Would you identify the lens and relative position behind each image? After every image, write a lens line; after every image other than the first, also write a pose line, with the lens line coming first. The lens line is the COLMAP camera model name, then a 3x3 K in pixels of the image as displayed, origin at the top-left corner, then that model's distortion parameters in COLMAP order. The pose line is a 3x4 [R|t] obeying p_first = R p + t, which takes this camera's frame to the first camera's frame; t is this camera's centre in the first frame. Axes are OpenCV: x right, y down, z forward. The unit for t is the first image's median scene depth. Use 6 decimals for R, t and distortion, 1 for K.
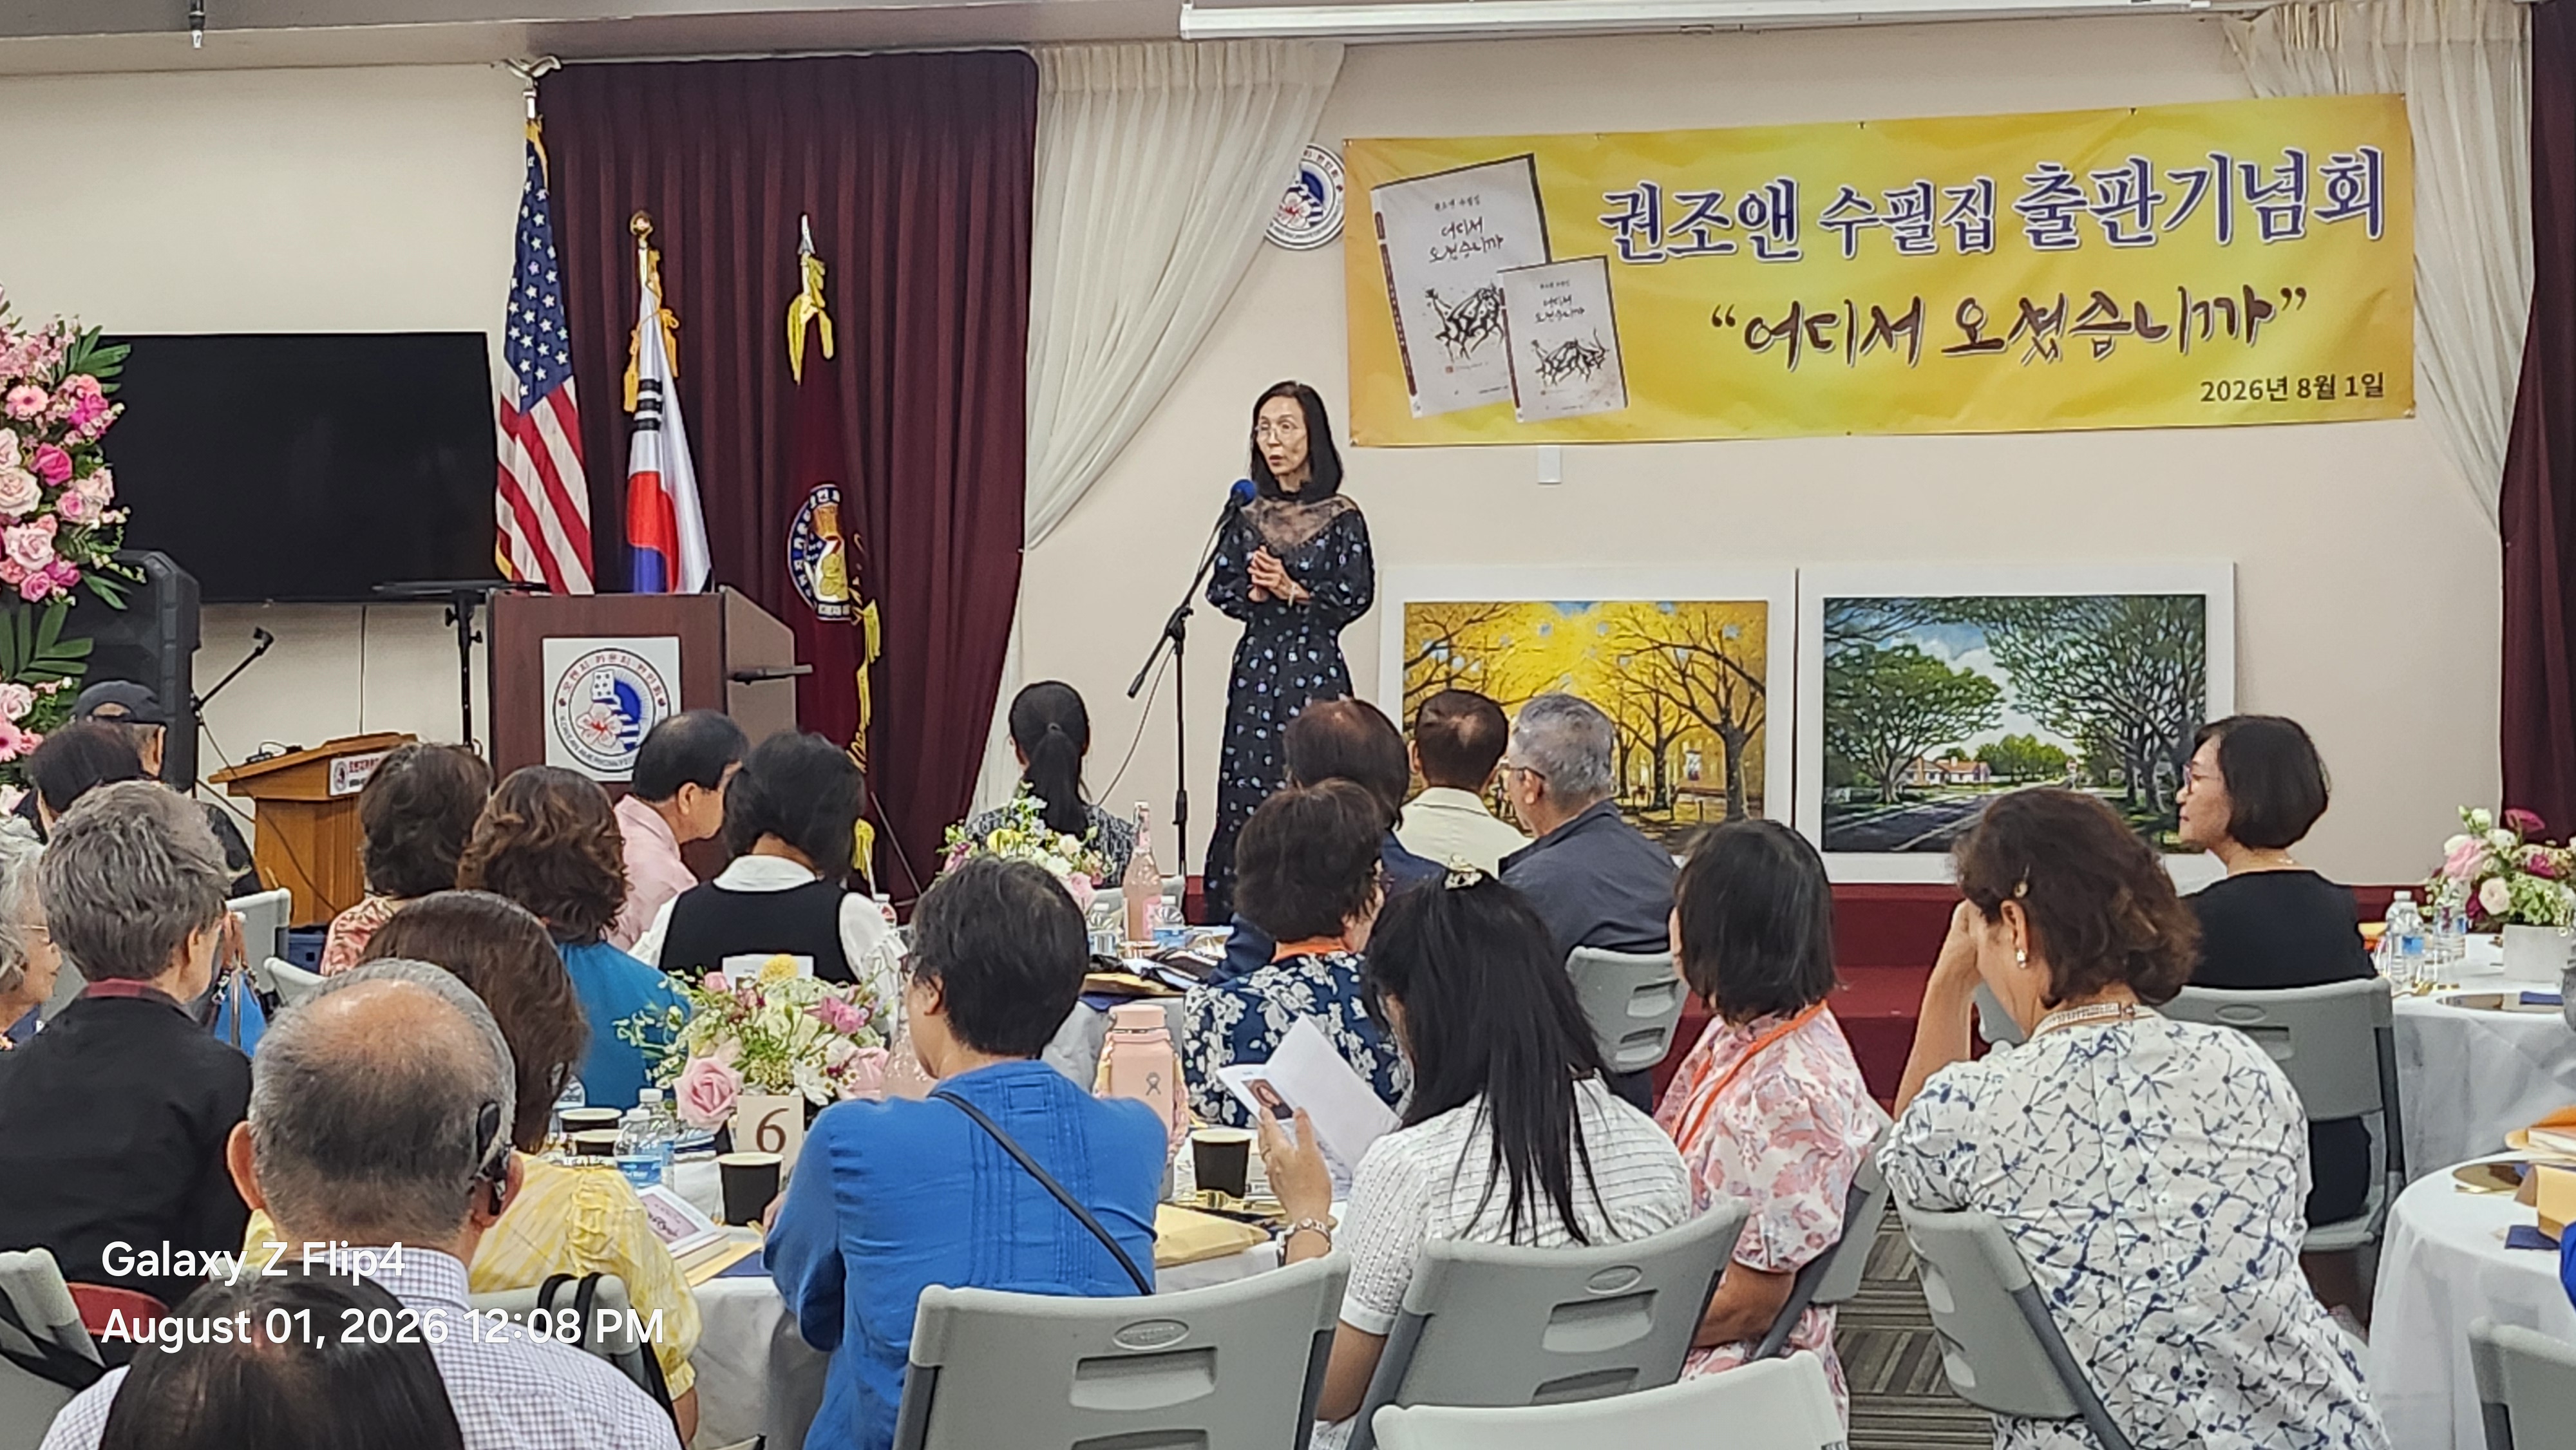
lens RADIAL K [[4271.0, 0, 1418.5], [0, 4271.0, 784.8], [0, 0, 1]] dist [0.003367, -0.305457]
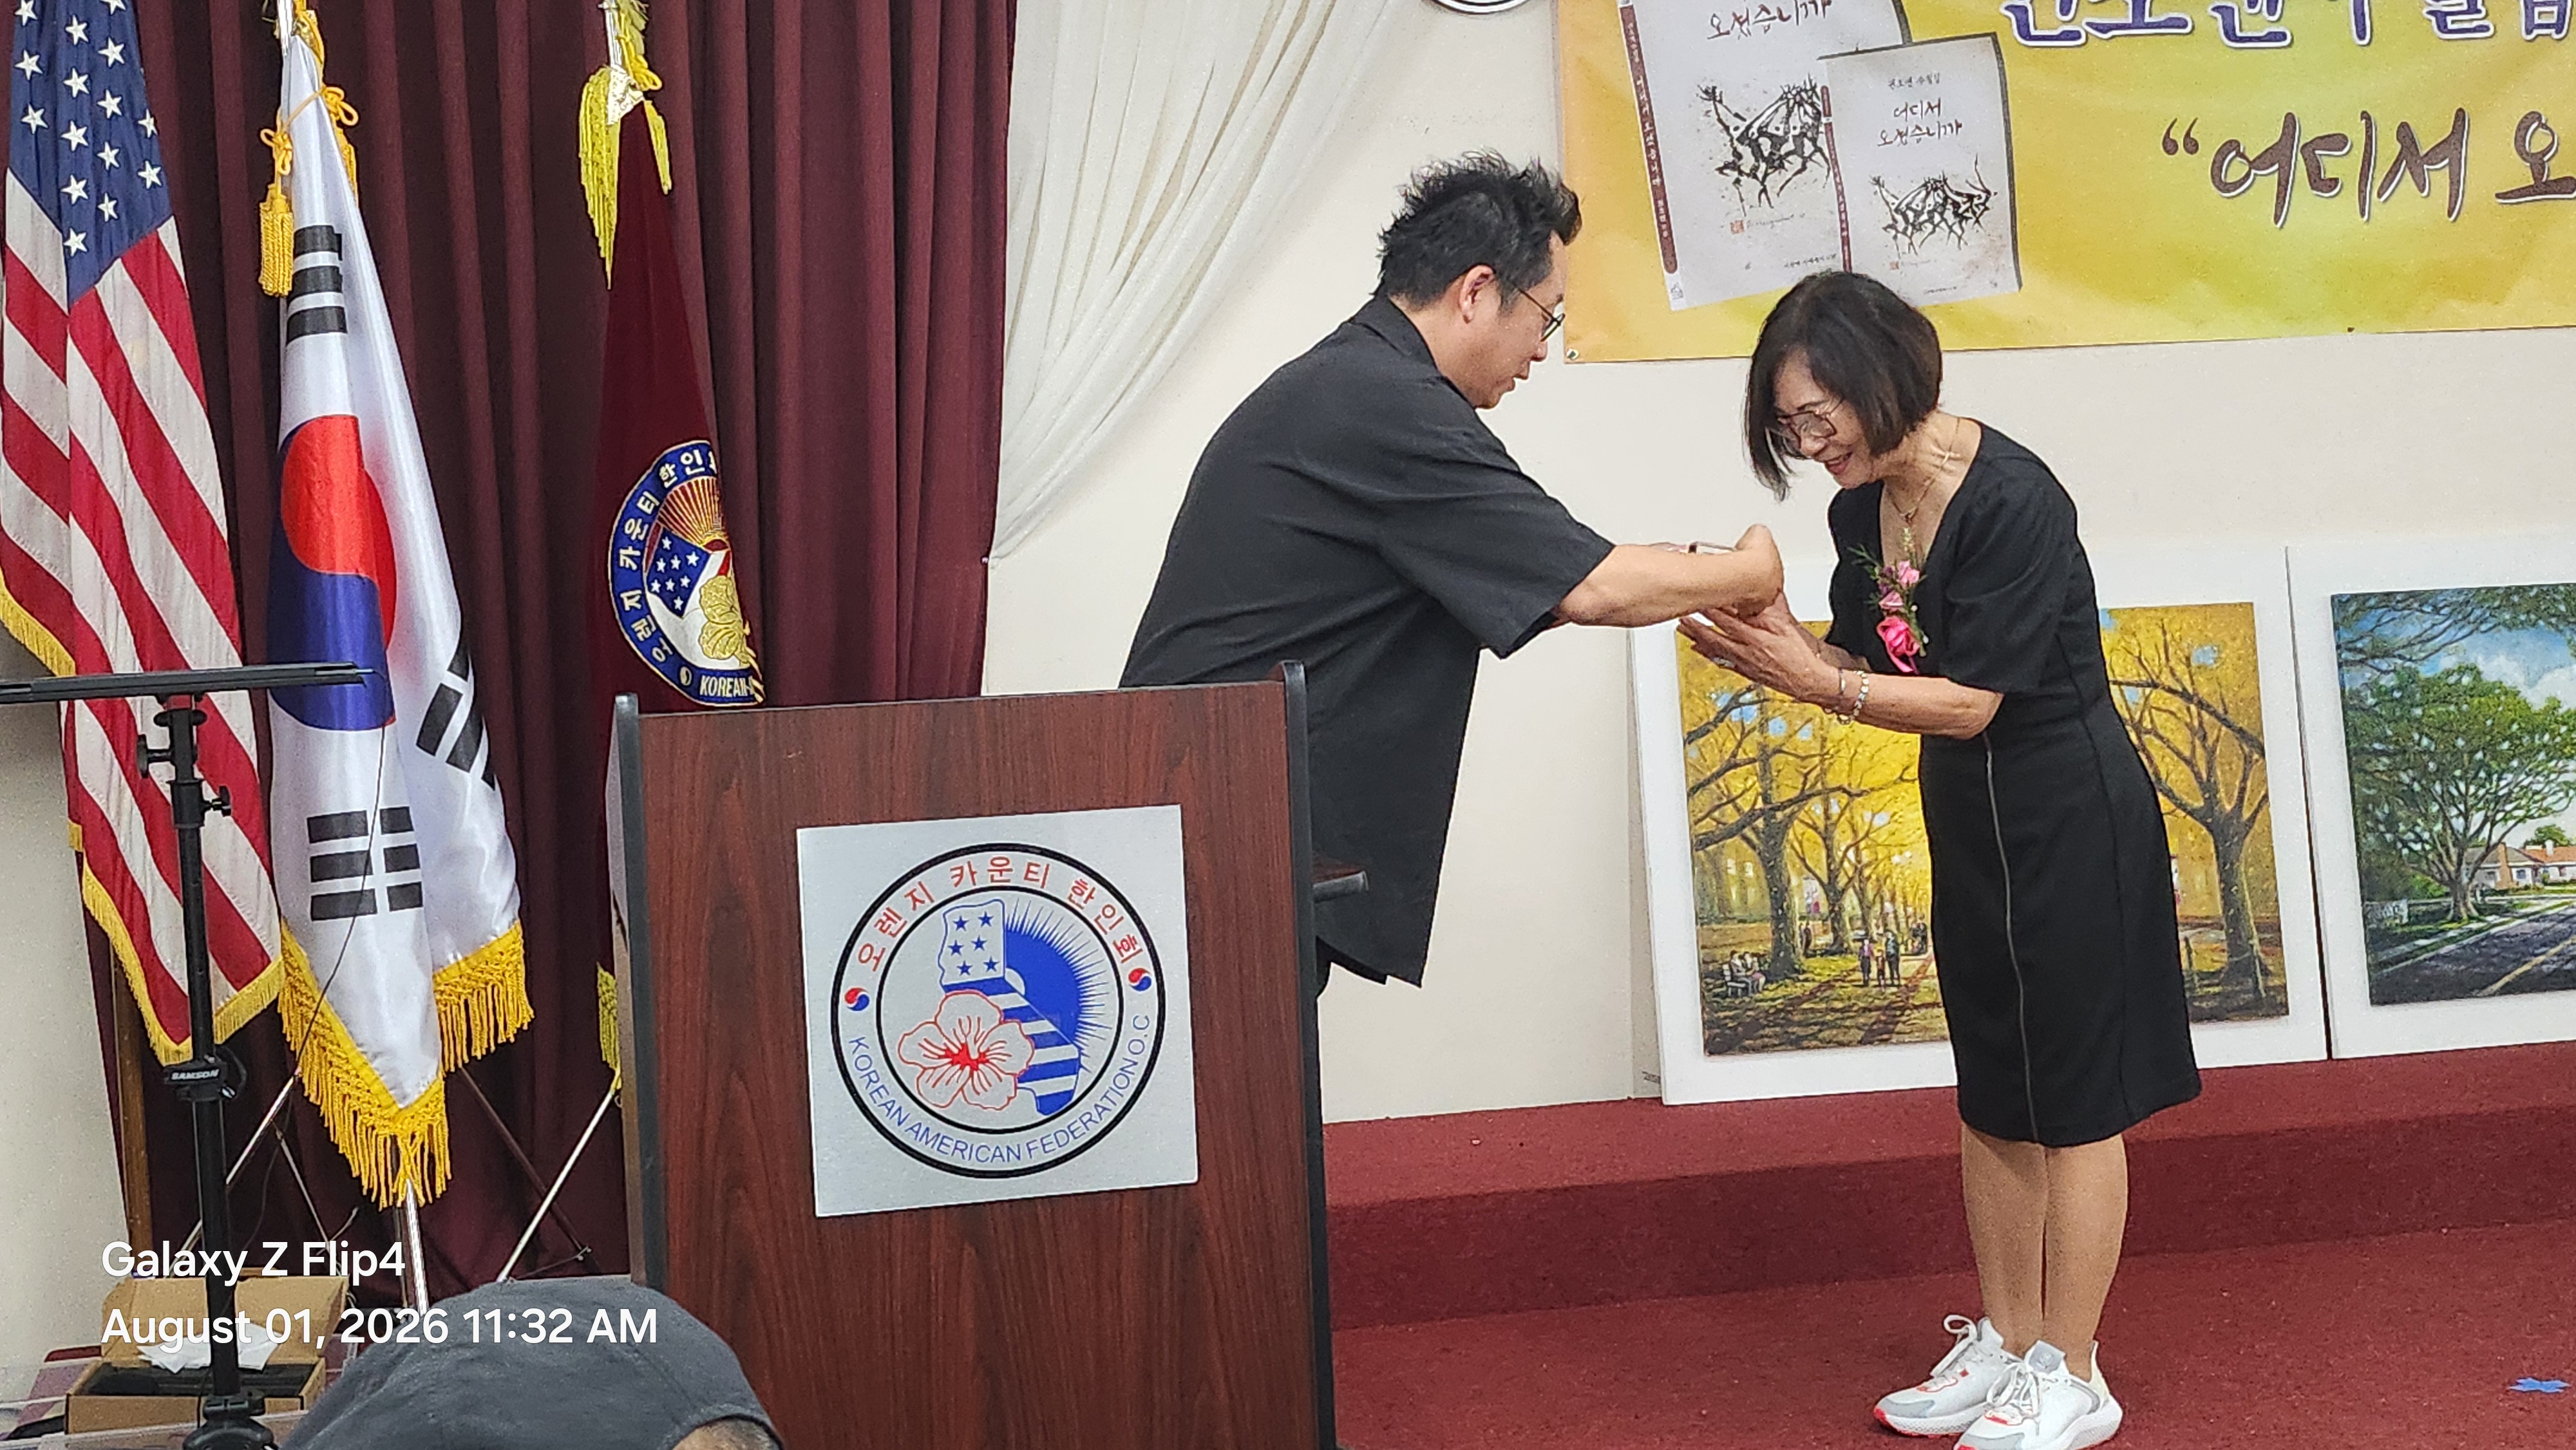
lens RADIAL K [[3169.7, 0, 1214.5], [0, 3169.7, 749.5], [0, 0, 1]] dist [0.028779, -0.036687]
pose [[0.914602, -0.053186, 0.400842, -0.239767], [0.050694, 0.998572, 0.016828, -0.037394], [-0.401165, 0.004929, 0.915993, 0.642106]]
